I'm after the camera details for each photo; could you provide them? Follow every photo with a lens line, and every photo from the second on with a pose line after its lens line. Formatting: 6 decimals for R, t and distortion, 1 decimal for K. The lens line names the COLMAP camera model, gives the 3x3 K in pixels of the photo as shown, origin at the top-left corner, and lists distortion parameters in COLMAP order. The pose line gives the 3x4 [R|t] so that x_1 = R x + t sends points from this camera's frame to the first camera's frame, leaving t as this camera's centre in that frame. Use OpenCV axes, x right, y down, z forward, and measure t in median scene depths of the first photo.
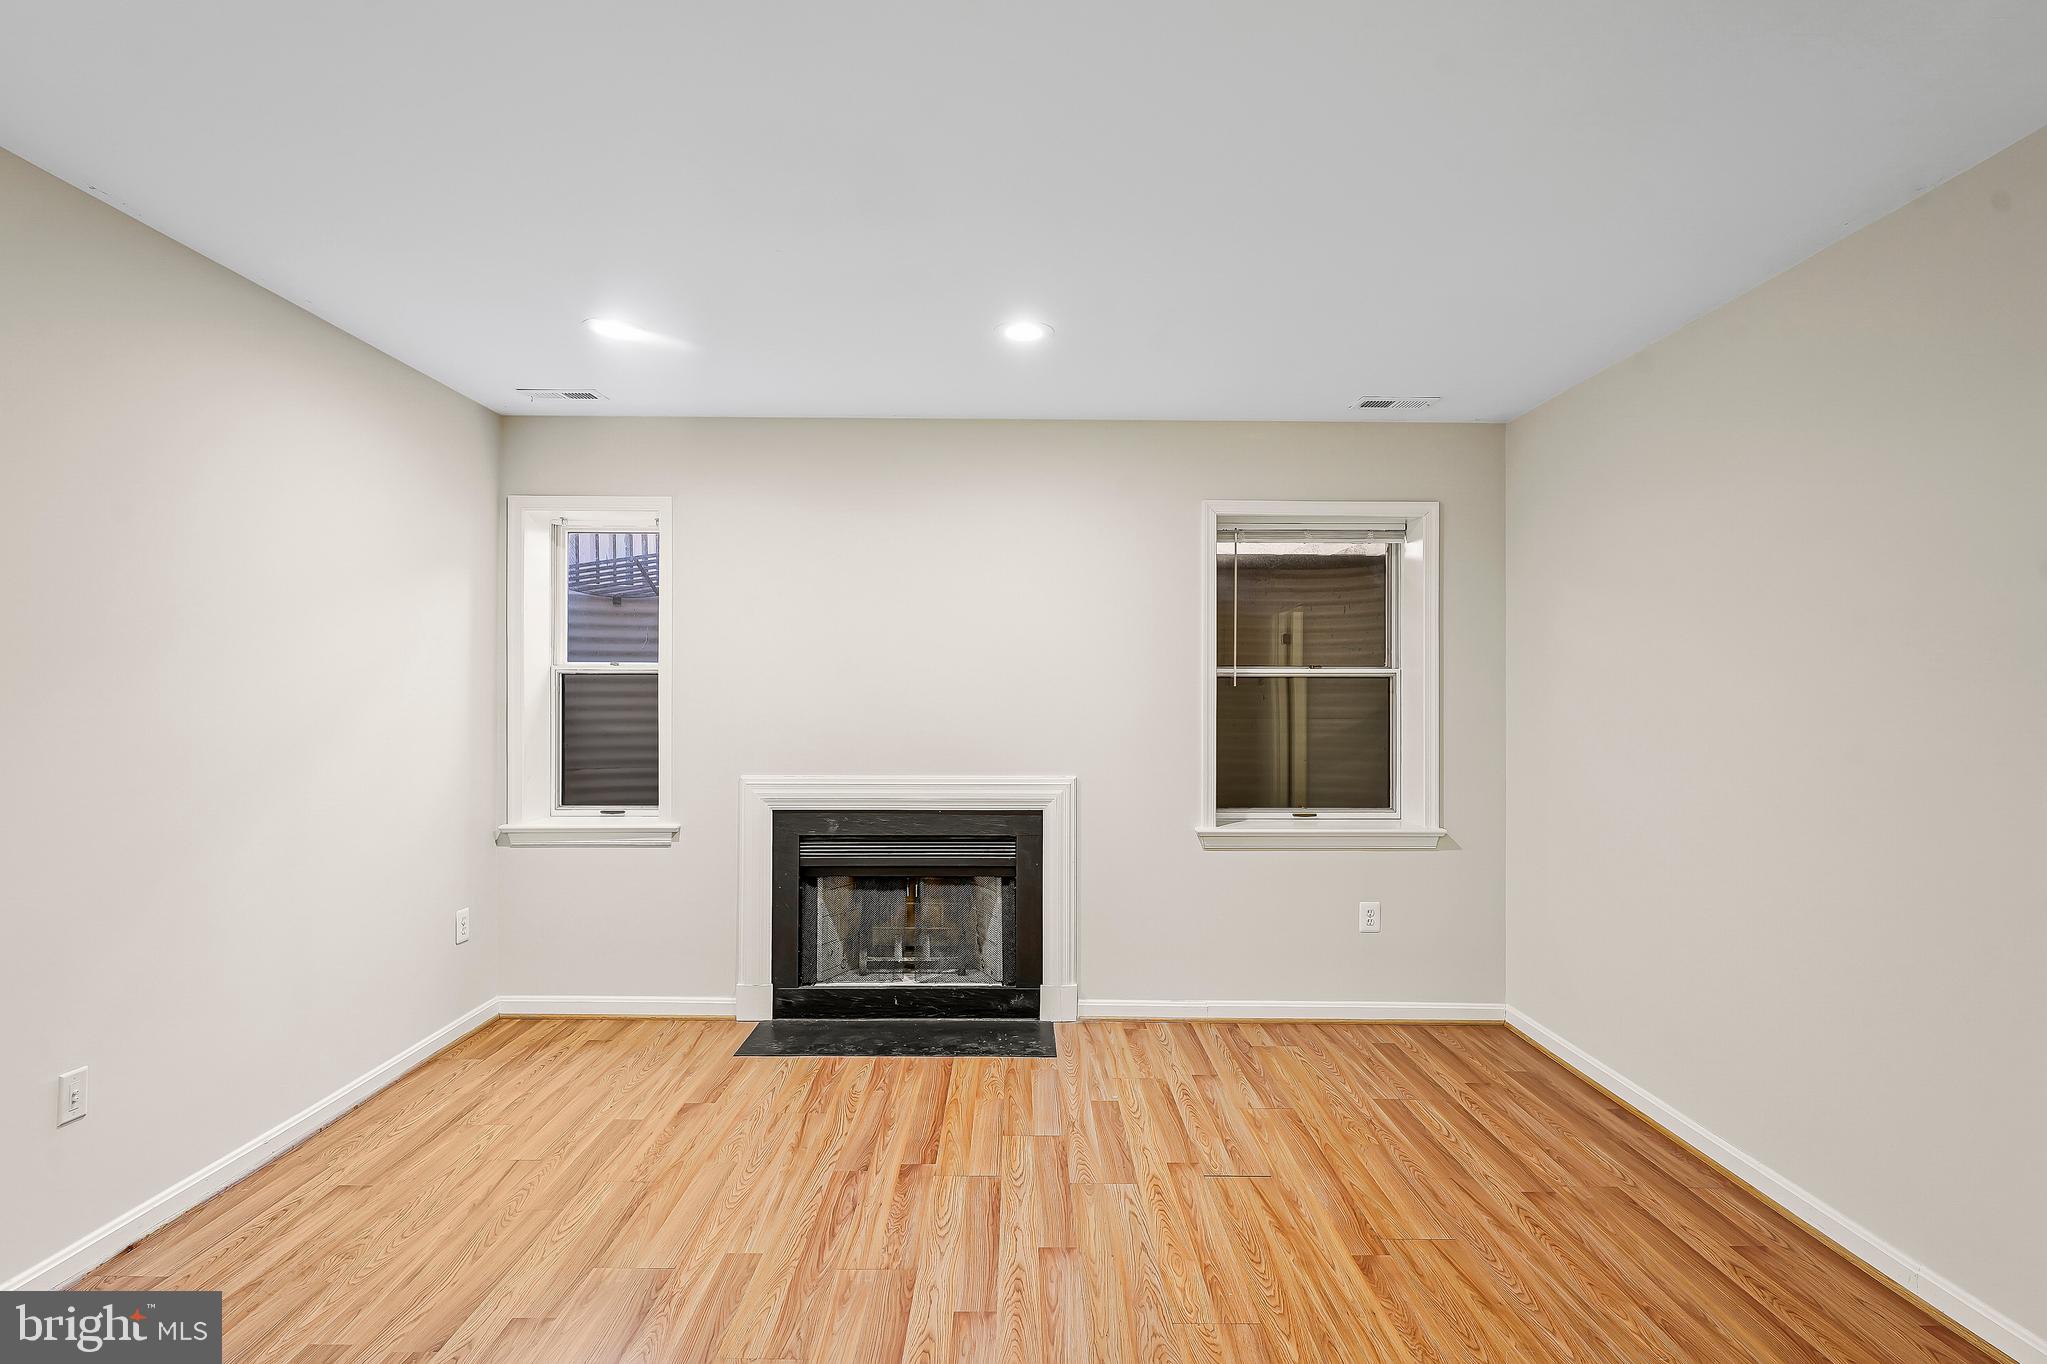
lens RADIAL K [[1012.4, 0, 1013.6], [0, 1012.4, 683.9], [0, 0, 1]] dist [-0.003691, -0.001145]
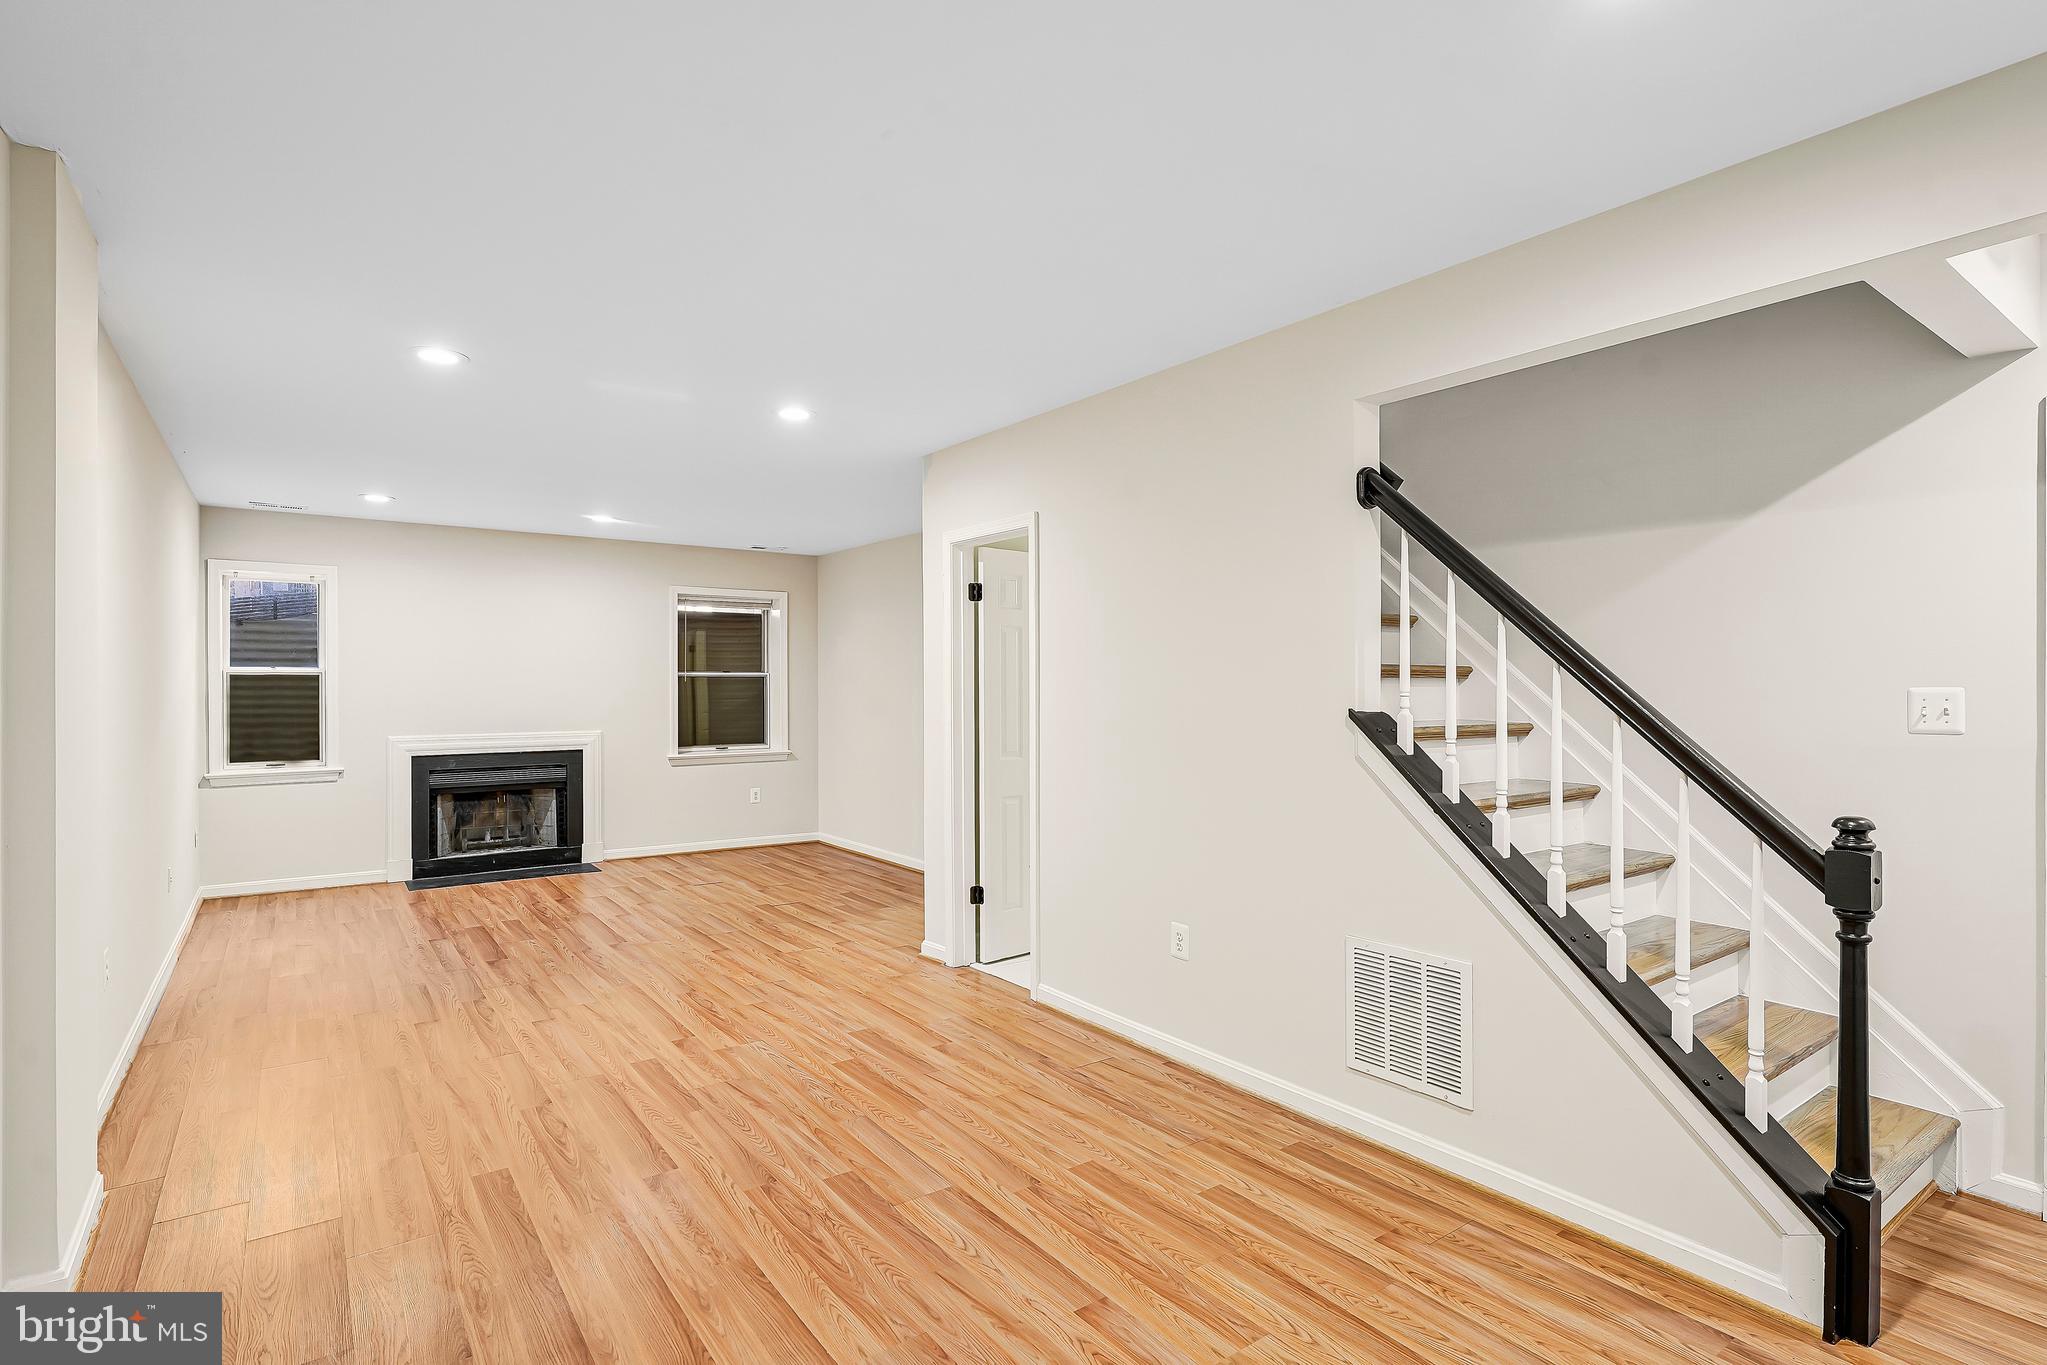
lens RADIAL K [[1012.4, 0, 1026.8], [0, 1012.4, 682.7], [0, 0, 1]] dist [-0.003691, -0.001145]
pose [[0.810523, -0.002475, 0.585702, -0.381278], [0.001684, 0.999997, 0.001895, 0.001682], [-0.585704, -0.000549, 0.810525, -0.929994]]
